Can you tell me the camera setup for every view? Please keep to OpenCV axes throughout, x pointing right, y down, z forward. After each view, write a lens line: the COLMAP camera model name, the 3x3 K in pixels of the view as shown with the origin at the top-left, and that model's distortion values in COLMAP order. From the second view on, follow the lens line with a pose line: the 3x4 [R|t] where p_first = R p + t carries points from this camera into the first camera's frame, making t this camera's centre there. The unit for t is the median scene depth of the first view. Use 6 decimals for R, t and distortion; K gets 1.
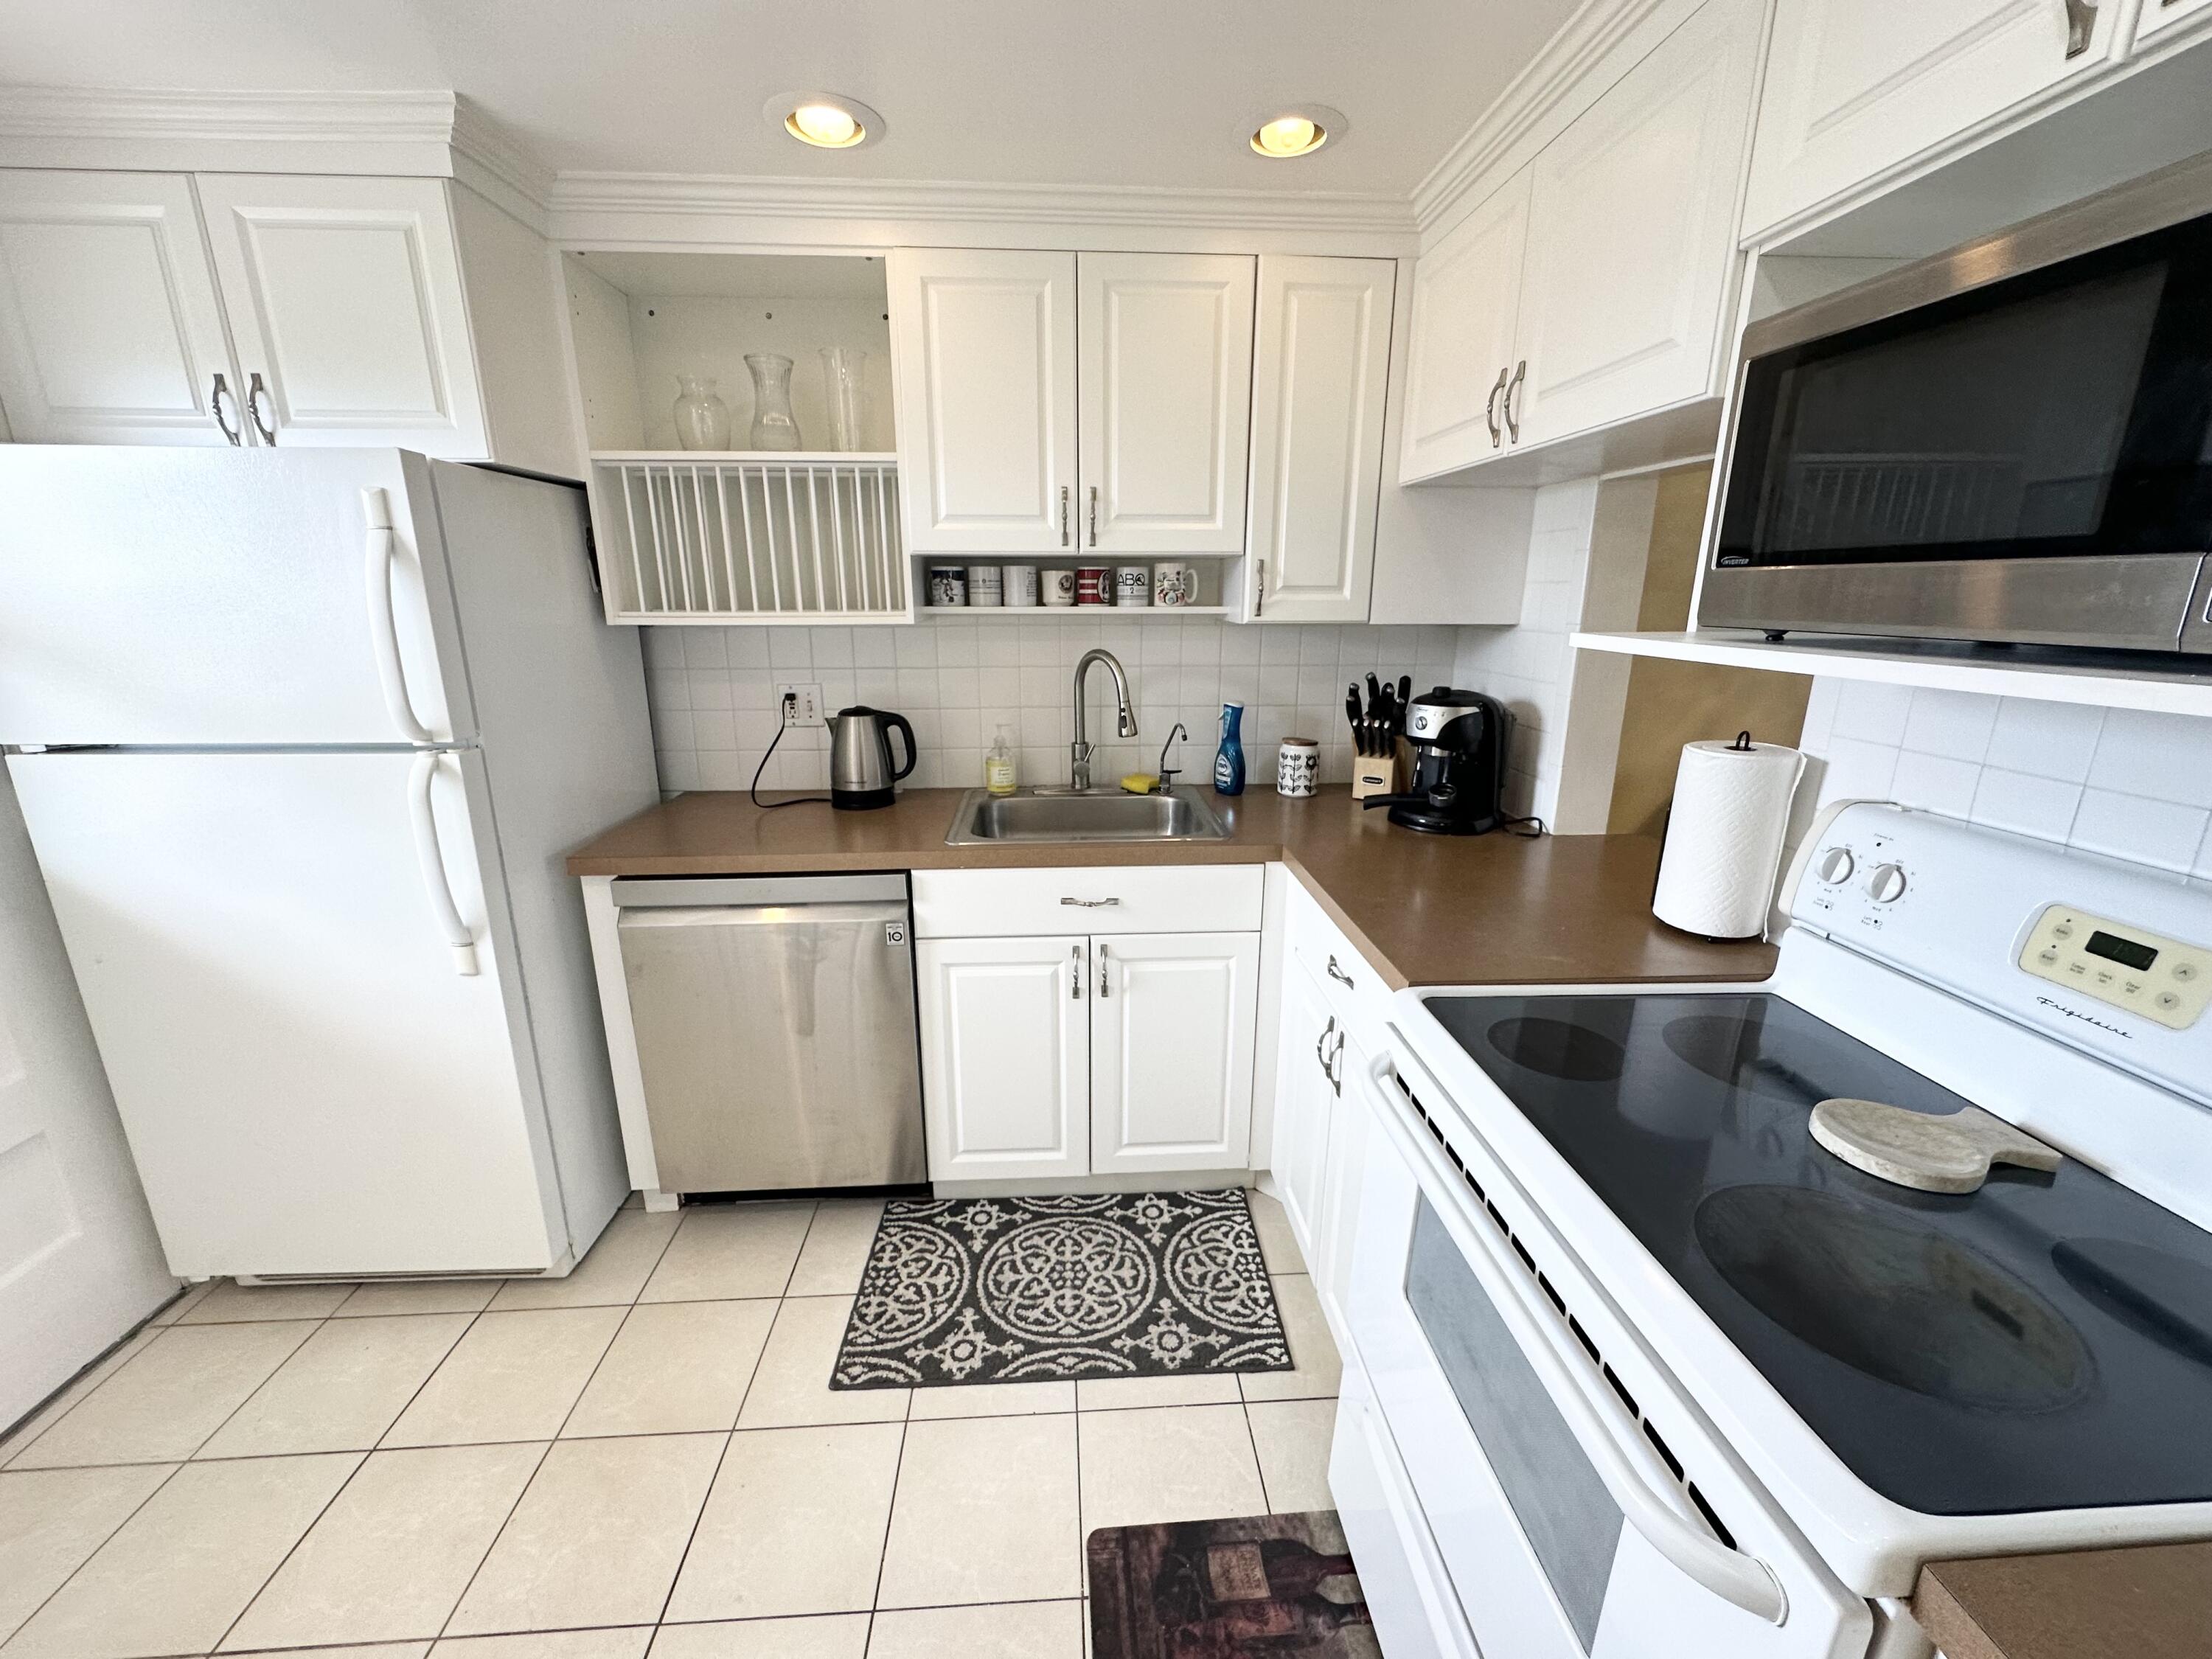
lens RADIAL K [[885.3, 0, 1109.0], [0, 885.3, 830.0], [0, 0, 1]] dist [-0.004565, 0.001587]
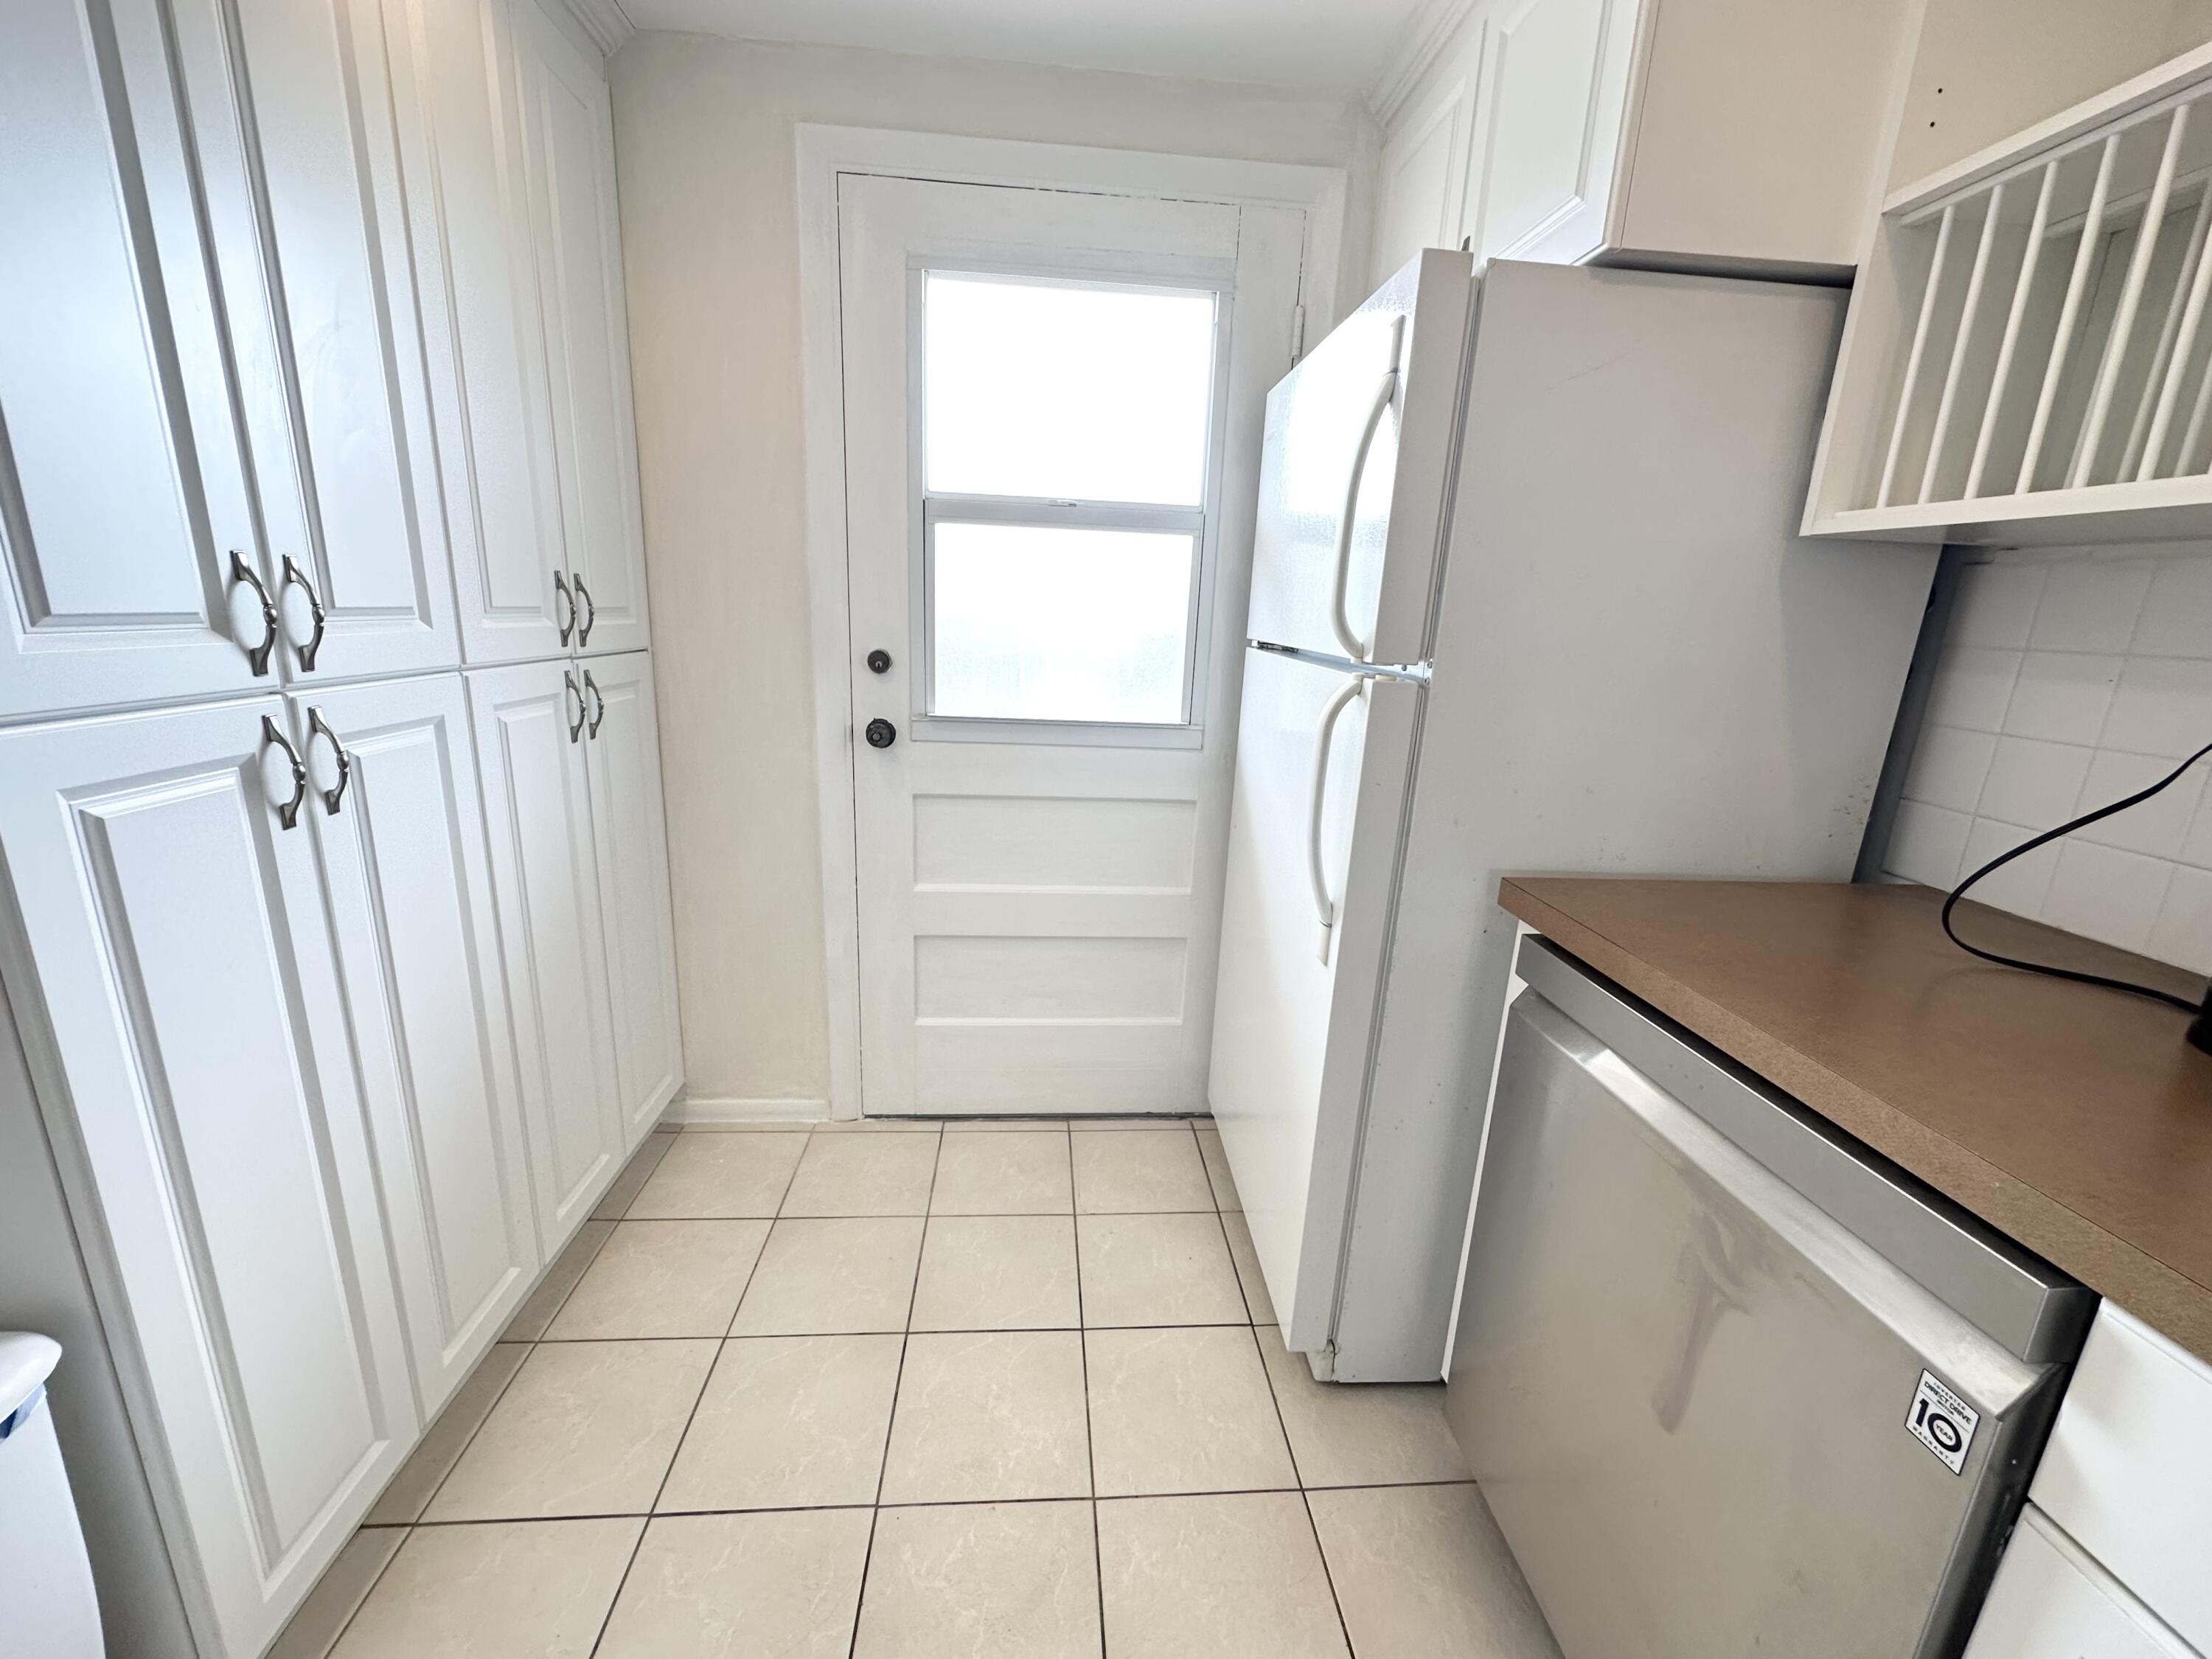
lens RADIAL K [[884.8, 0, 1105.6], [0, 884.8, 830.5], [0, 0, 1]] dist [0.000862, -0.000005]
pose [[0.015294, 0.249179, -0.968337, 0.010179], [-0.308062, 0.922514, 0.232522, -0.066026], [0.951243, 0.294752, 0.090871, 0.683486]]
